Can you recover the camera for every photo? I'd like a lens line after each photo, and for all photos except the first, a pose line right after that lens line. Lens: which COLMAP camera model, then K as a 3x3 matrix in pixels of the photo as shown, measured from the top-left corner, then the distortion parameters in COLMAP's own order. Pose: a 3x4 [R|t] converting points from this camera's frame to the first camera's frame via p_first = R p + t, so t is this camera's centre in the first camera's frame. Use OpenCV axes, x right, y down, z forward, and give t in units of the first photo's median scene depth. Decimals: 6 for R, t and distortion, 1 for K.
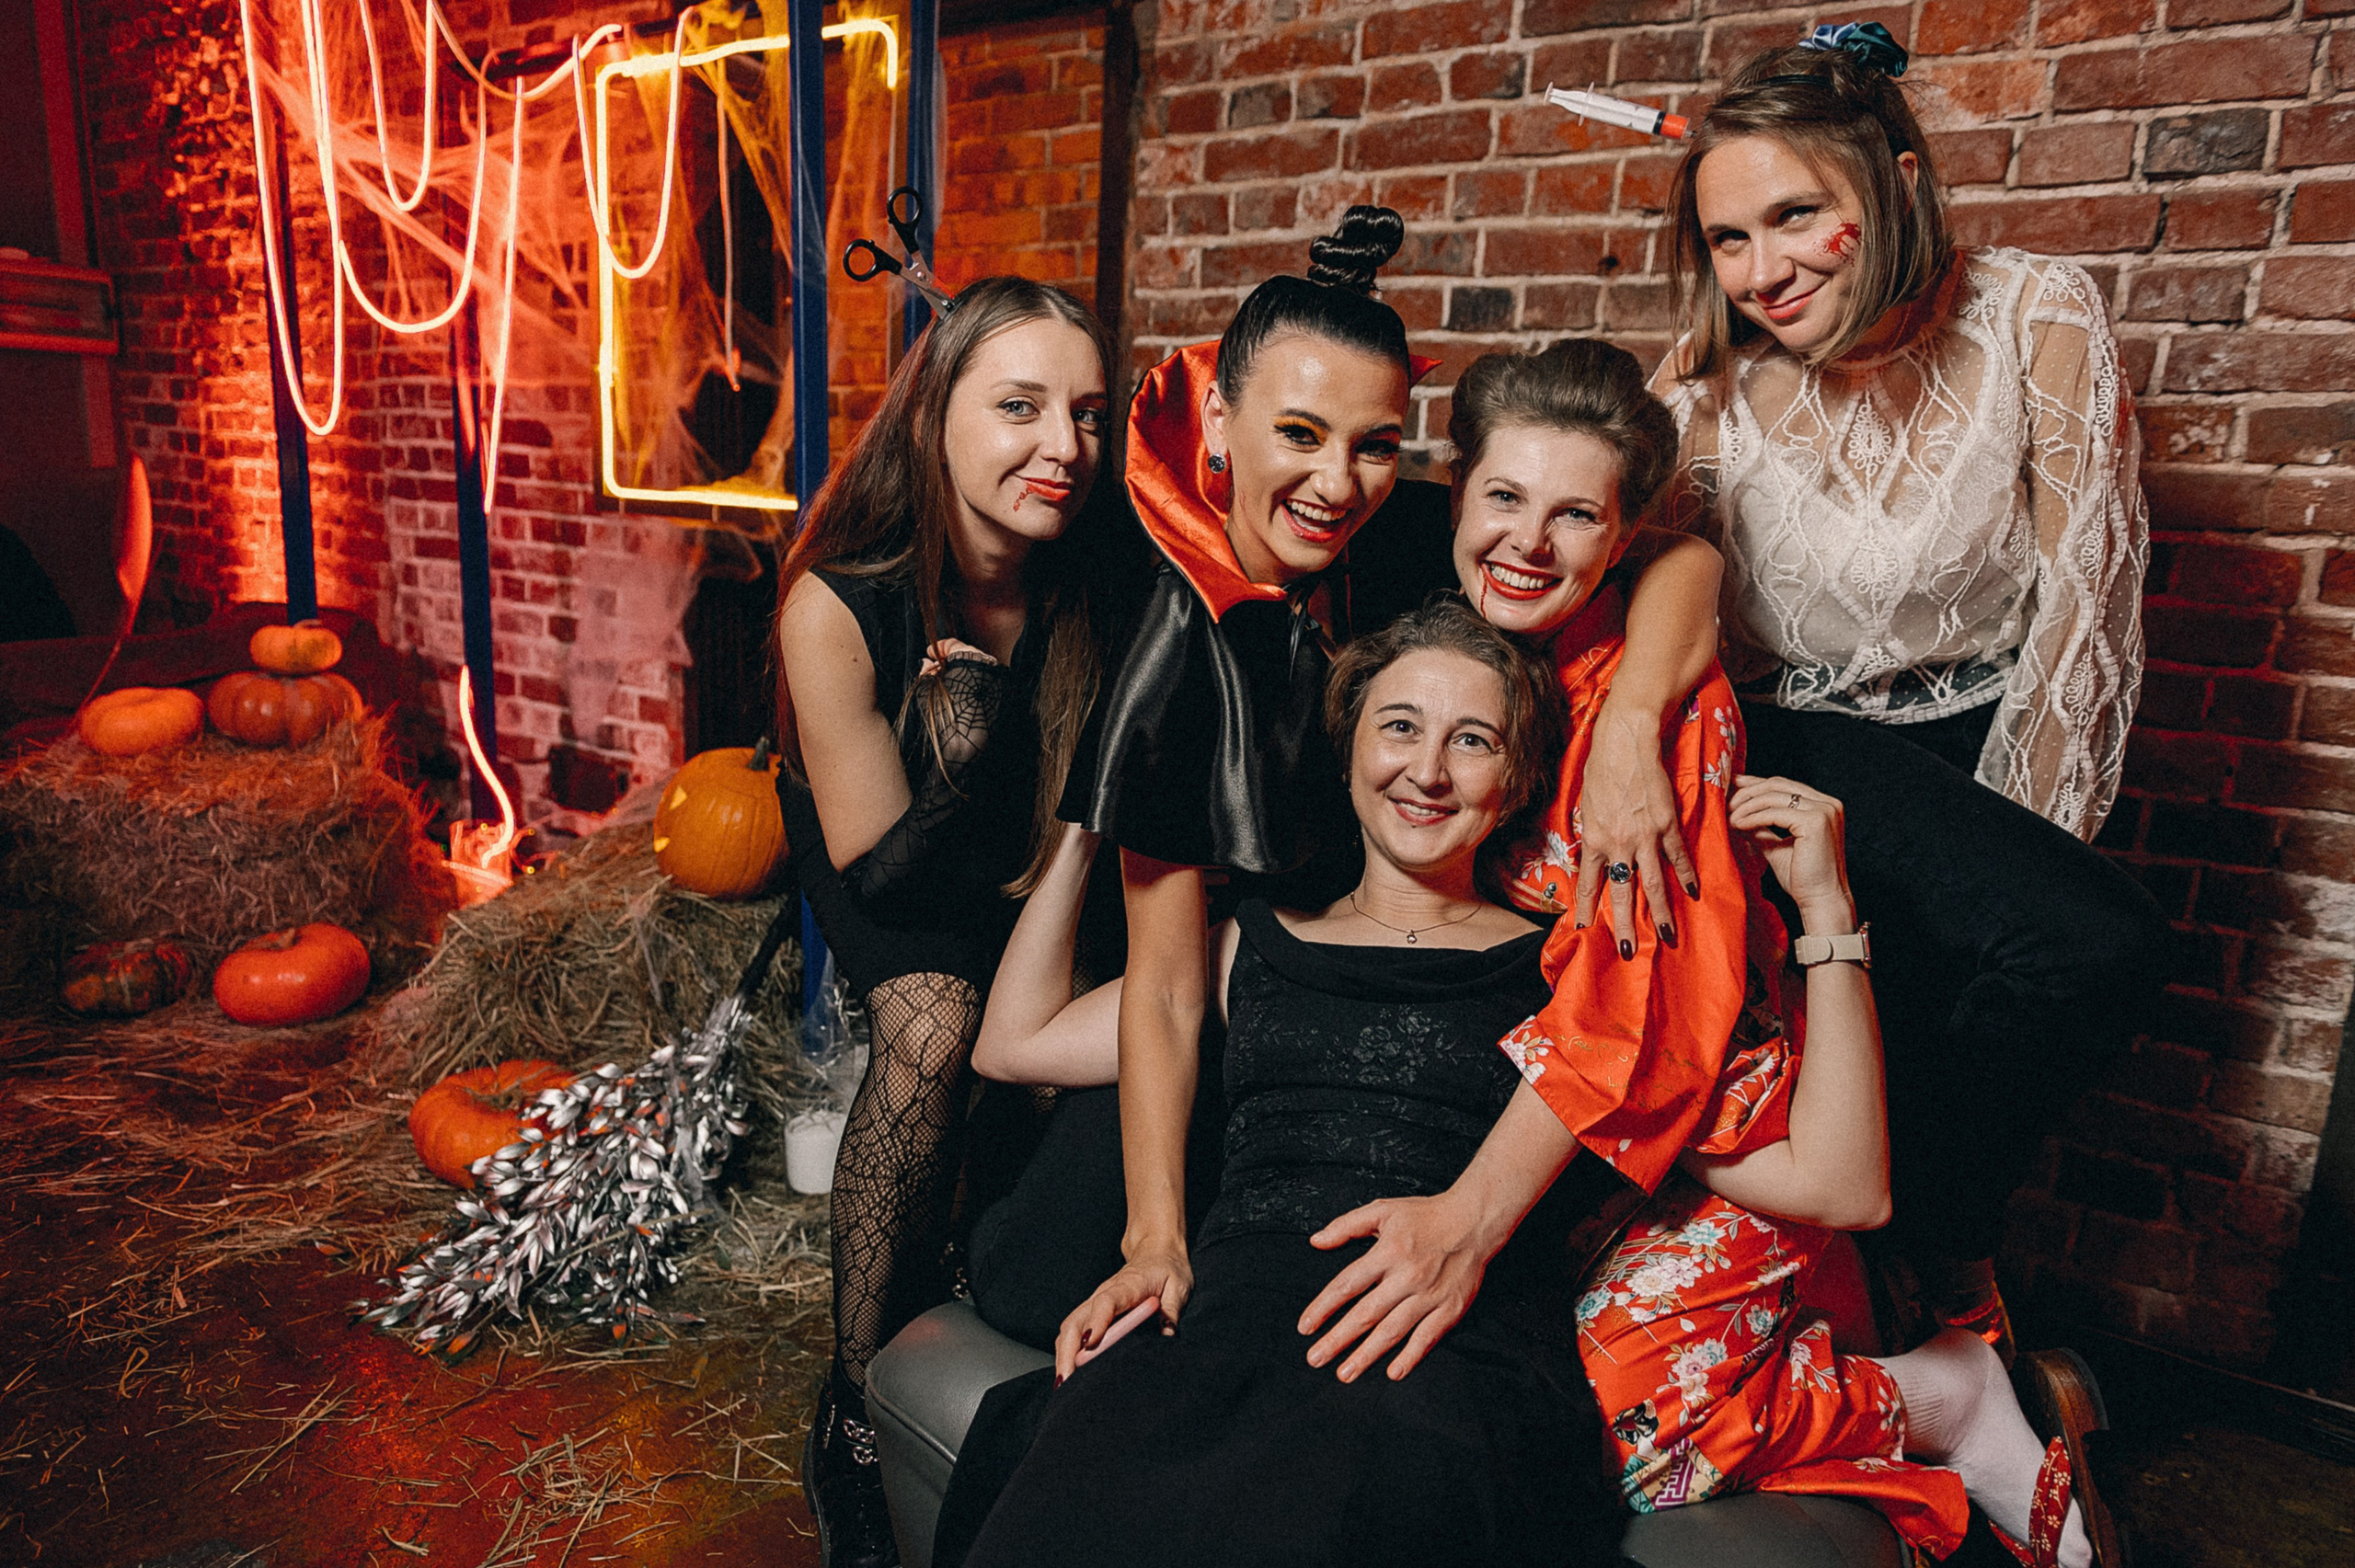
lens RADIAL K [[1595.9, 0, 1177.8], [0, 1595.9, 787.8], [0, 0, 1]] dist [0.000491, 0.008325]
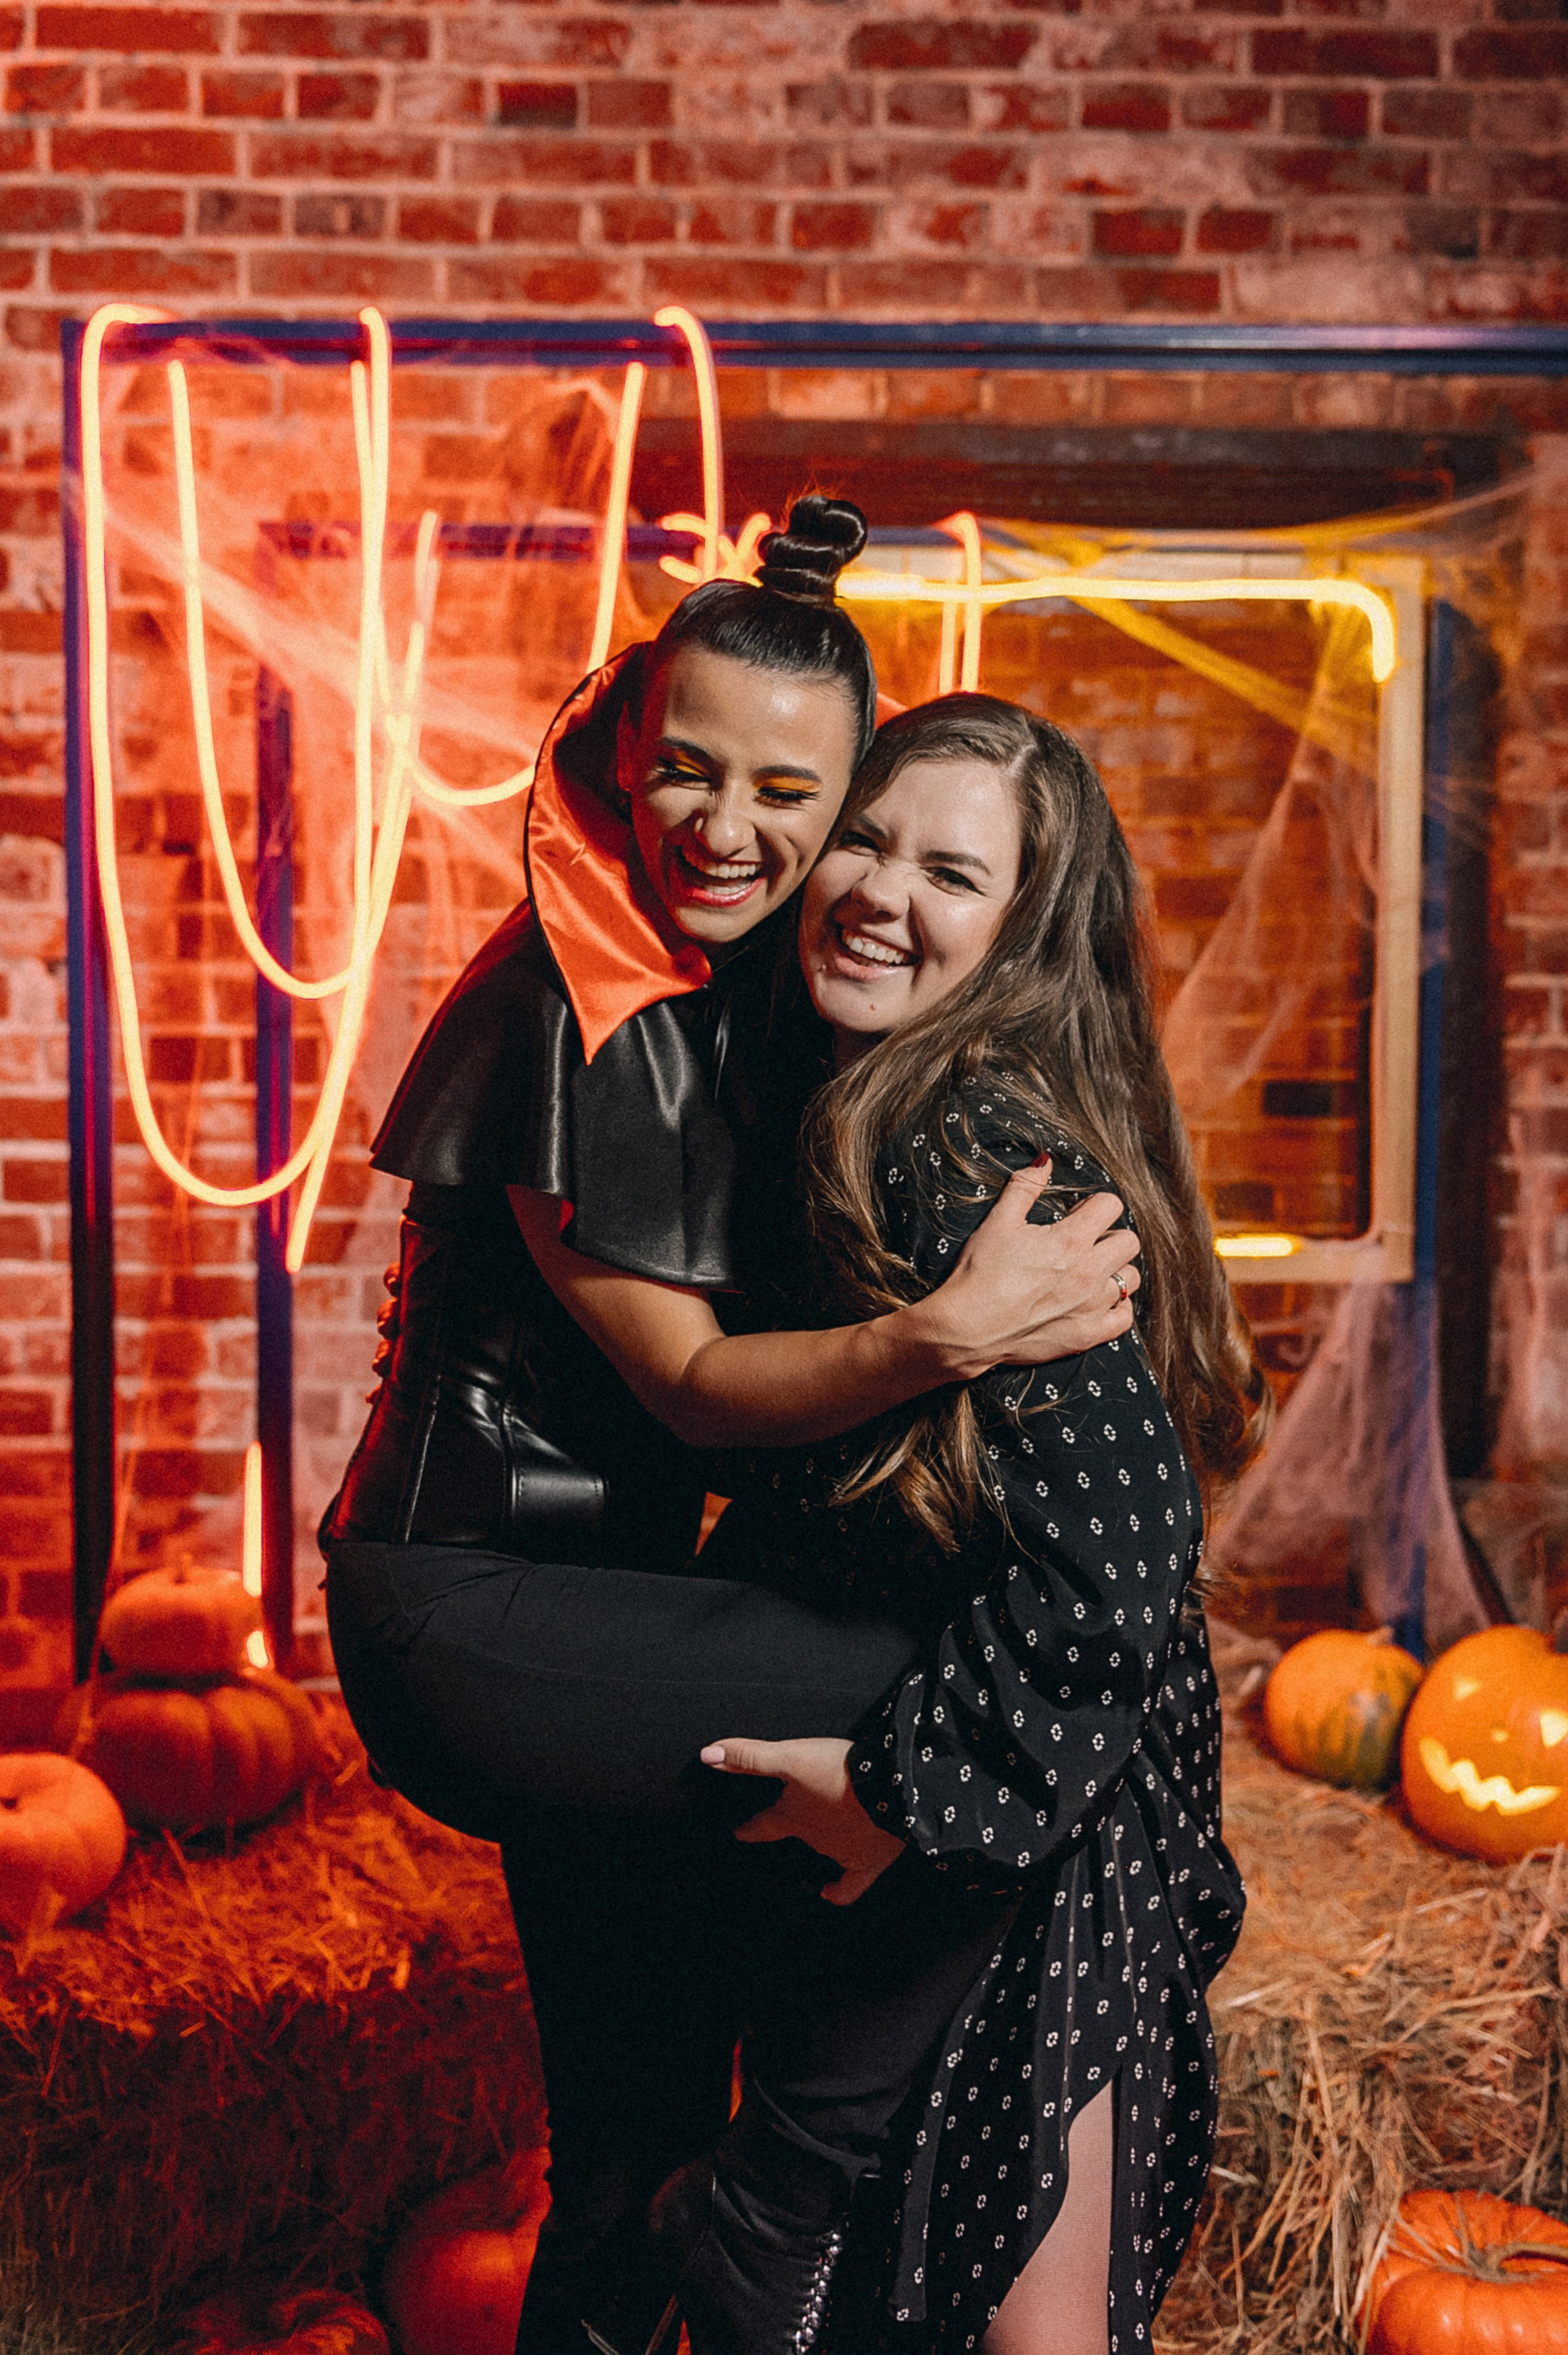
lens RADIAL K [[2475.9, 0, 803.6], [0, 2475.9, 1059.6], [0, 0, 1]] dist [-0.041133, 0.000000]
pose [[0.785969, -0.062015, 0.615148, -1.106807], [0.147387, 0.985066, -0.089007, -0.203865], [-0.600442, 0.160622, 0.783371, 0.307727]]
